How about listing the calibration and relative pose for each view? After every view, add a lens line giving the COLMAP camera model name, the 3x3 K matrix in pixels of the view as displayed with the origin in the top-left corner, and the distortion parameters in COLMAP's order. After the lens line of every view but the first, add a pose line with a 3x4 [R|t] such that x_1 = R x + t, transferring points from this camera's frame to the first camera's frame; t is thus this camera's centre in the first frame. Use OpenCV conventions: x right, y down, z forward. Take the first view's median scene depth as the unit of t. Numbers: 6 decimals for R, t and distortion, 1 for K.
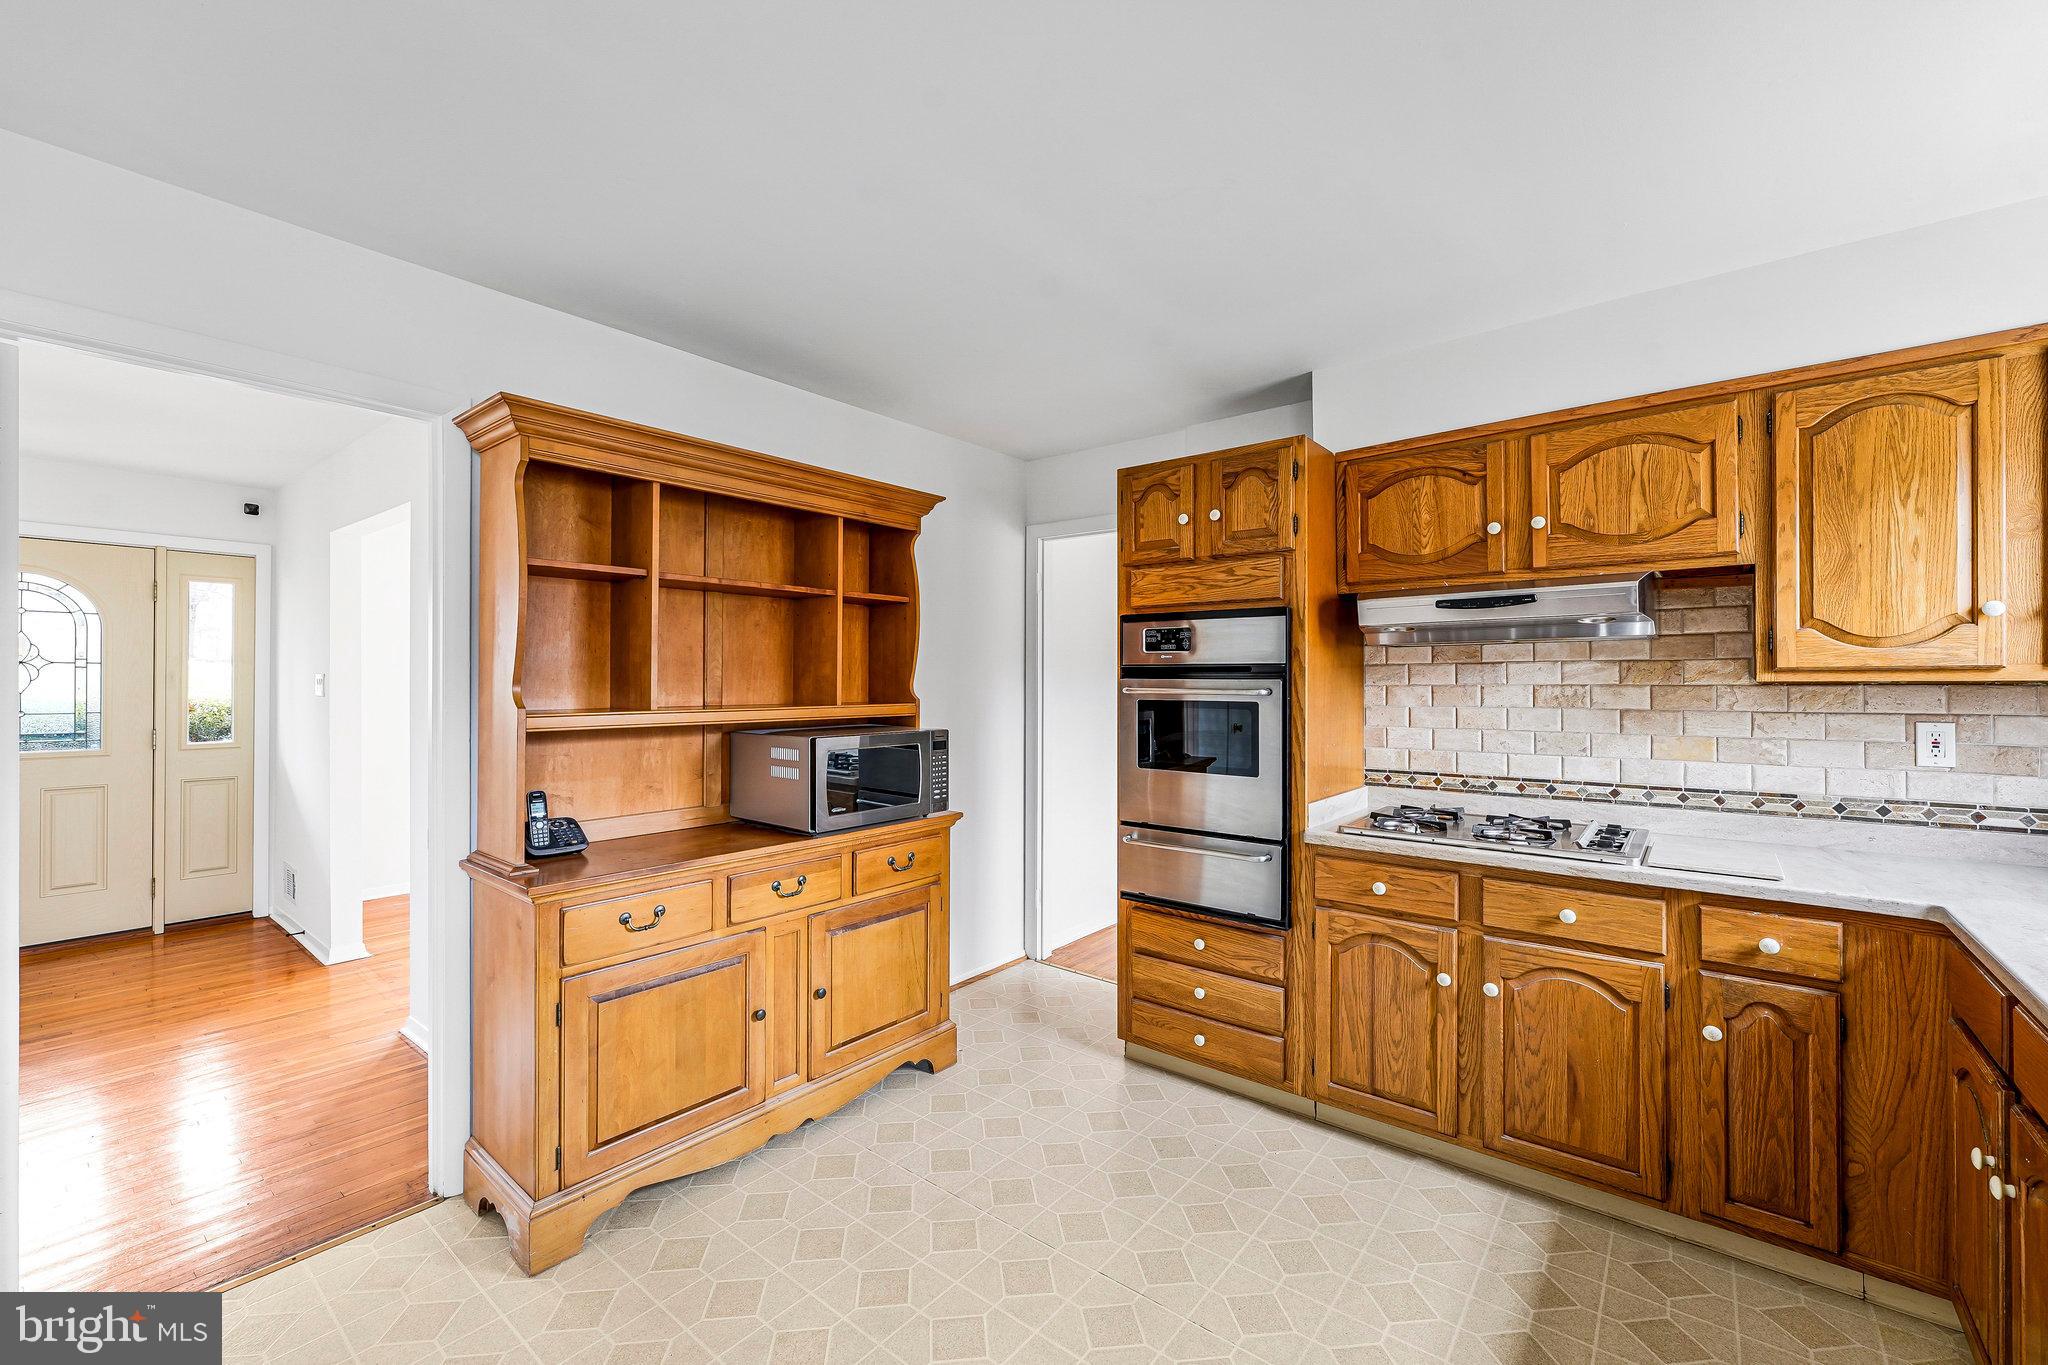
lens RADIAL K [[831.9, 0, 1010.9], [0, 831.9, 685.4], [0, 0, 1]] dist [-0.000159, 0.000239]
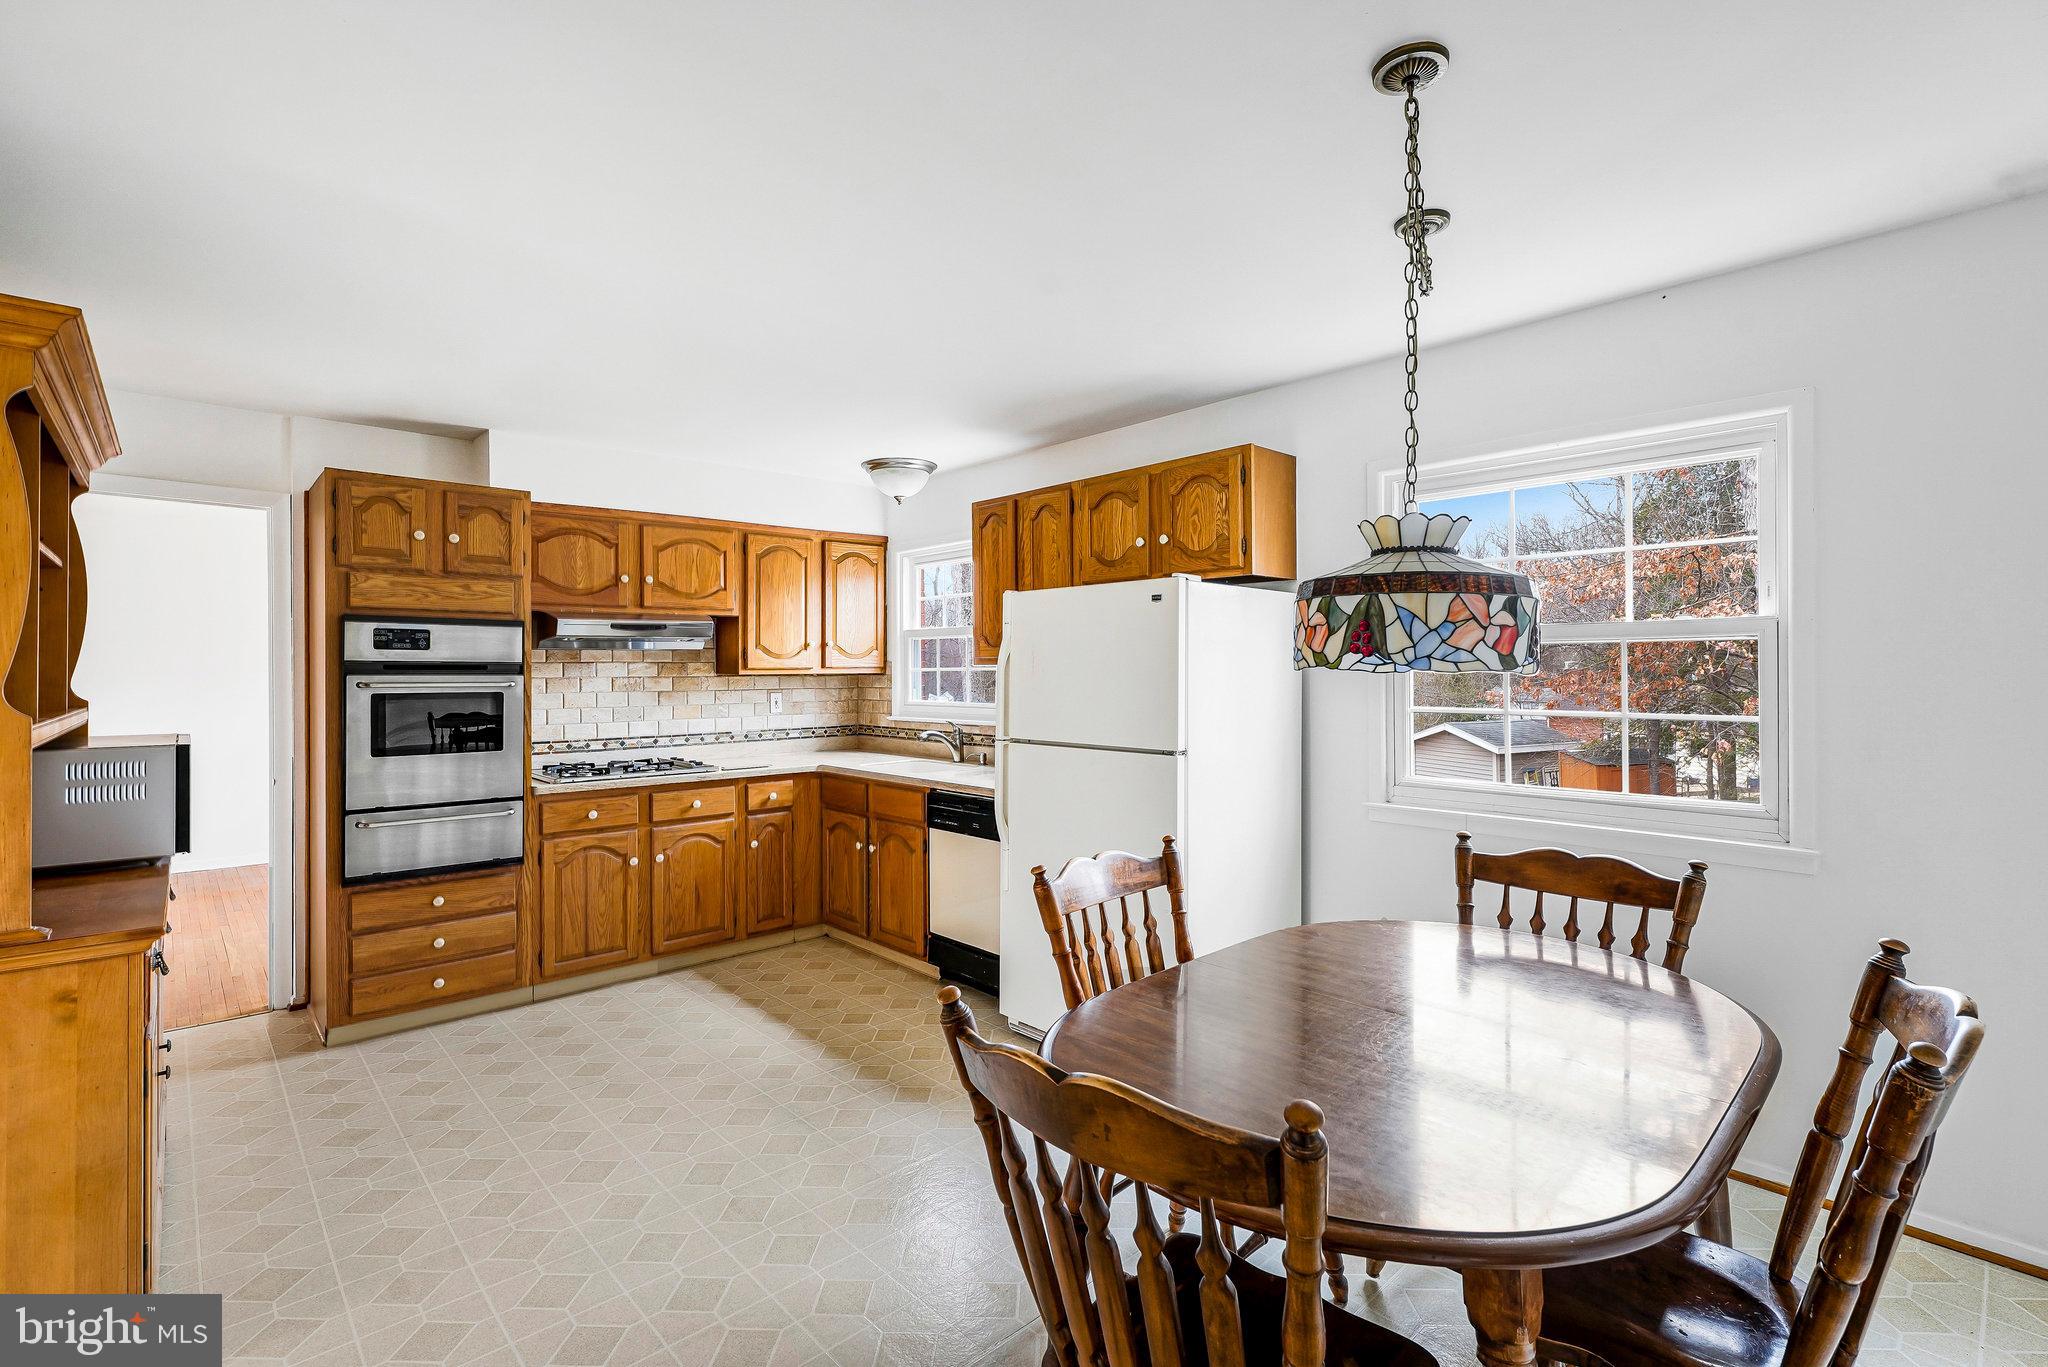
lens RADIAL K [[917.5, 0, 1028.8], [0, 917.5, 670.5], [0, 0, 1]] dist [0.004682, 0.000183]
pose [[0.148561, -0.002161, 0.988901, -1.026653], [0.006205, 0.999980, 0.001253, -0.011153], [-0.988884, 0.005950, 0.148572, -0.018179]]
